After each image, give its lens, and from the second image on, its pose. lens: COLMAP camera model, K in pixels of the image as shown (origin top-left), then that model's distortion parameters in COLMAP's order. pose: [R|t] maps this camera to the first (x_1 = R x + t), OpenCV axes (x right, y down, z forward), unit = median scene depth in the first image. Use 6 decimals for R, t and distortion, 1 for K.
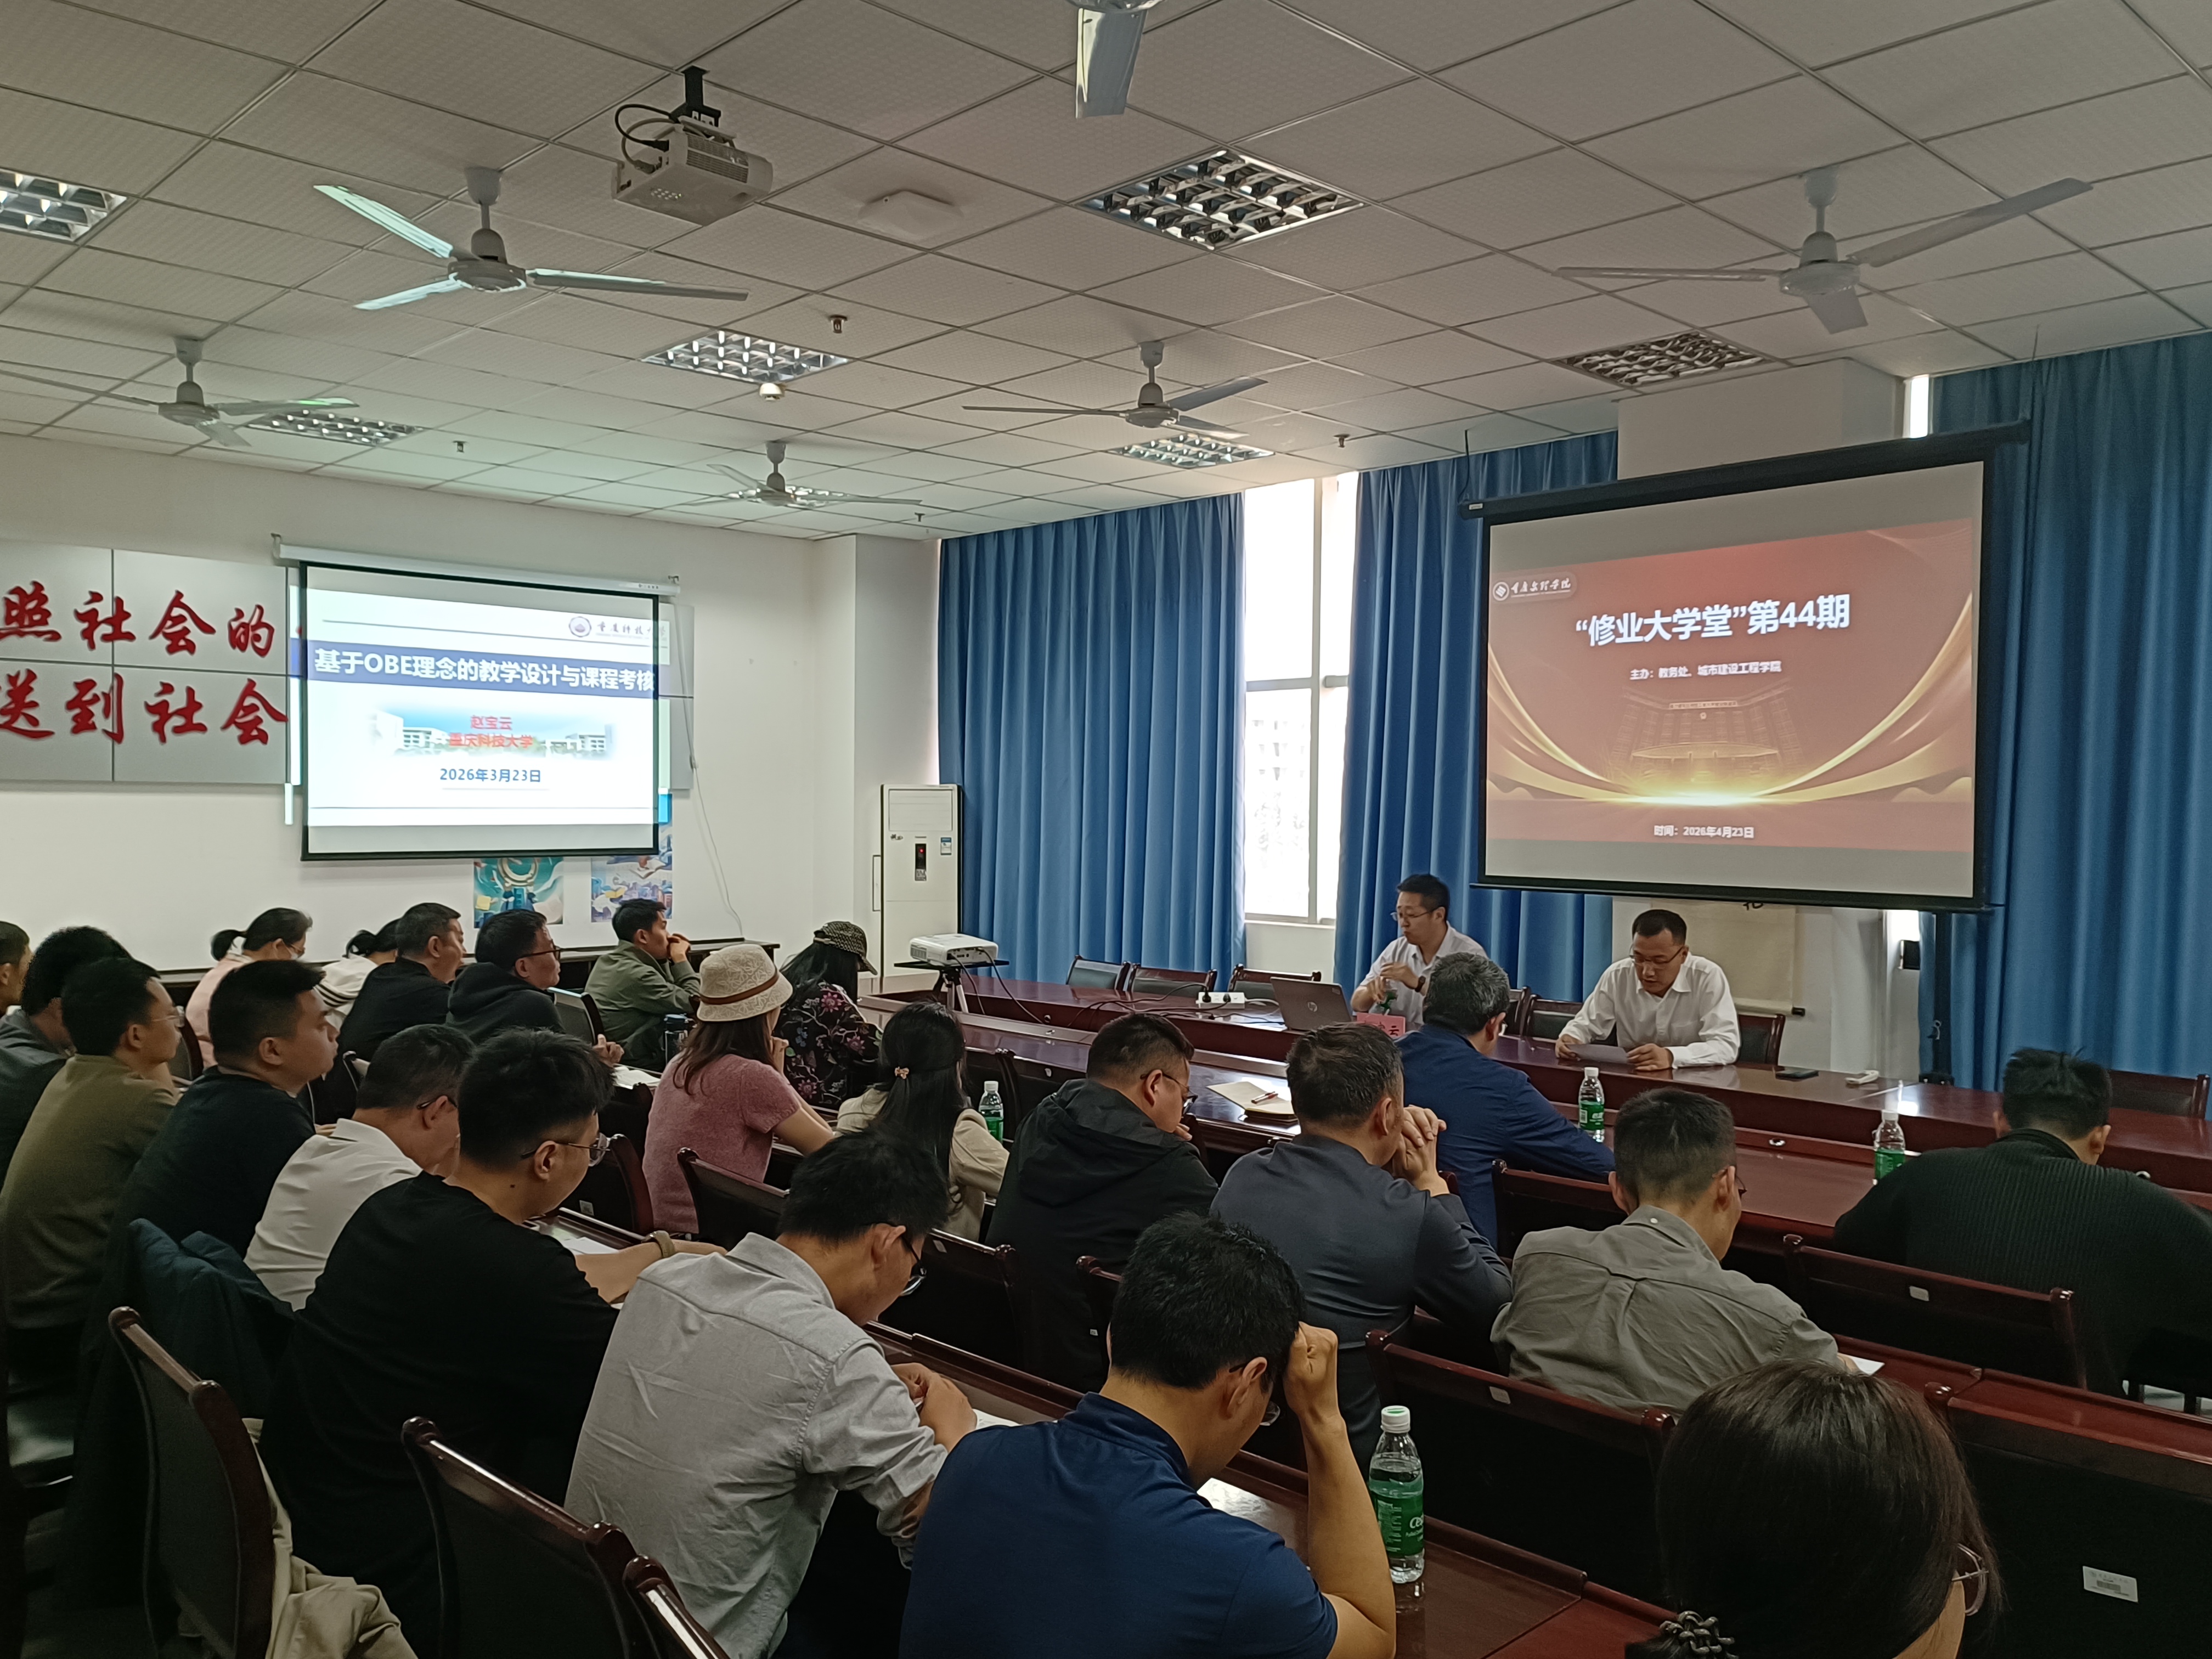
lens RADIAL K [[1751.8, 0, 1104.3], [0, 1751.8, 833.5], [0, 0, 1]] dist [0.005652, 0.013328]
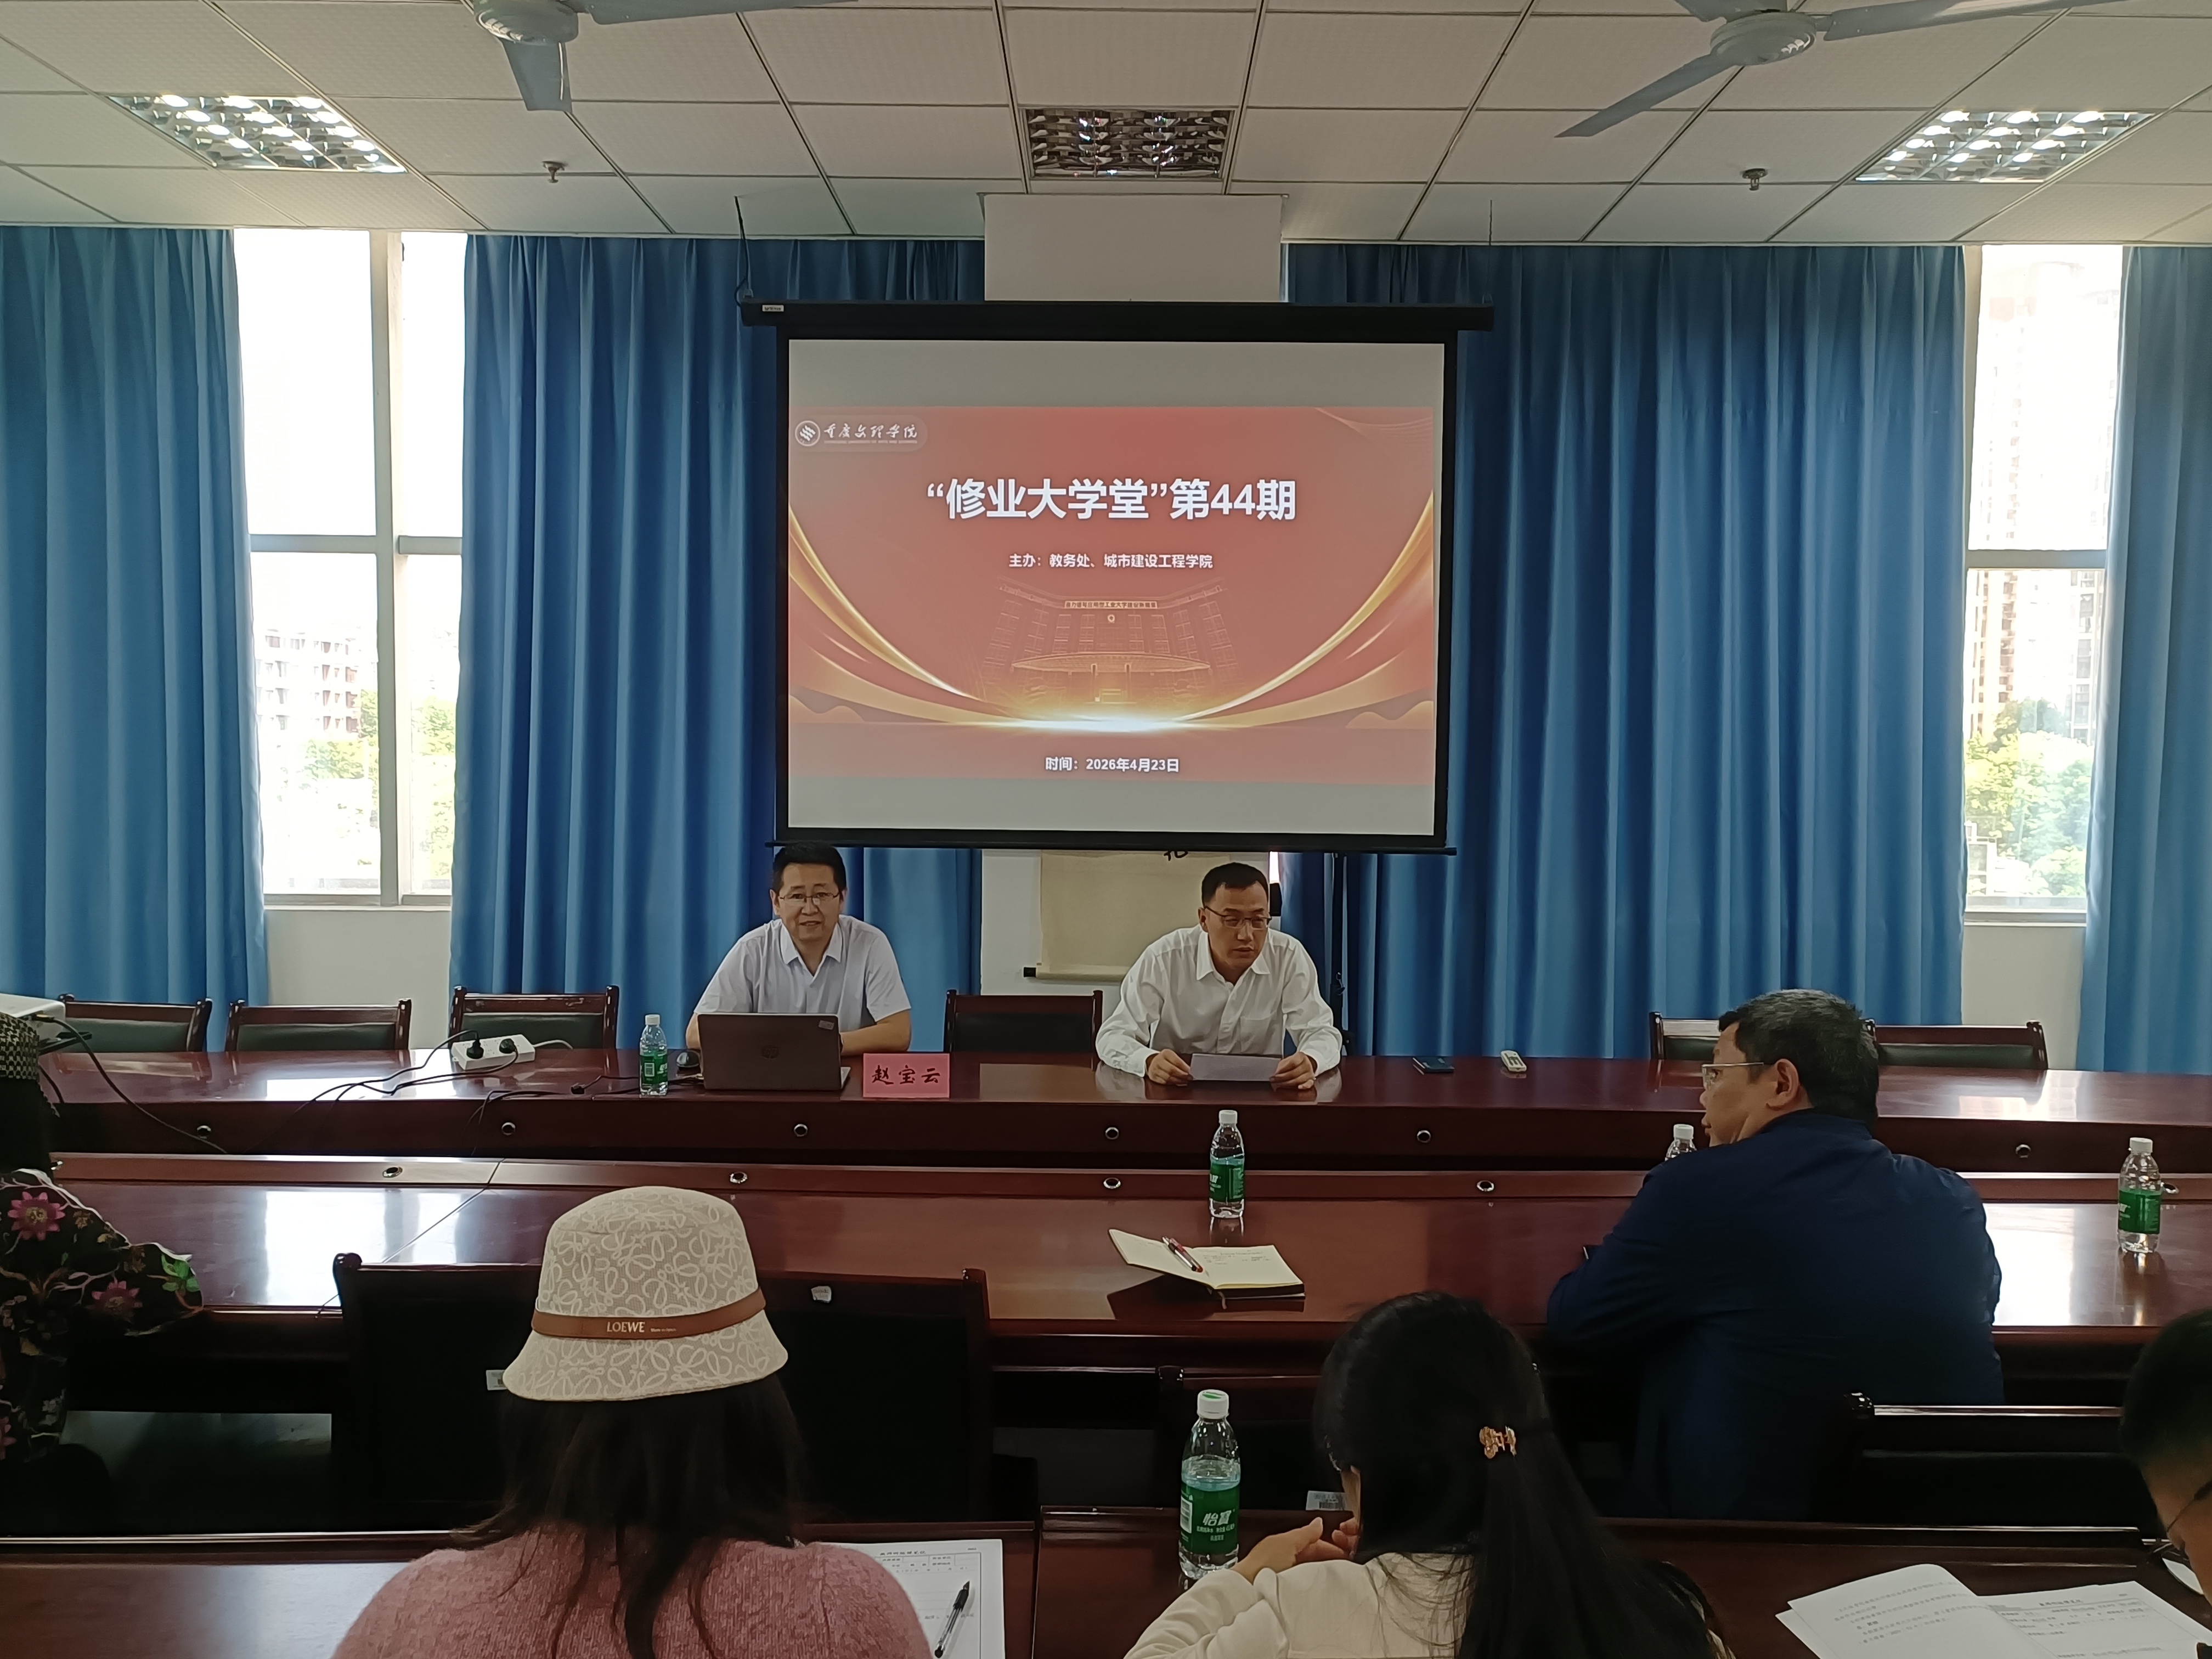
lens RADIAL K [[1751.8, 0, 1110.0], [0, 1751.8, 826.9], [0, 0, 1]] dist [0.005652, 0.013328]
pose [[0.690626, -0.040619, 0.722070, -0.233215], [0.008864, 0.998822, 0.047710, -0.010624], [-0.723157, -0.026549, 0.690173, 0.447834]]
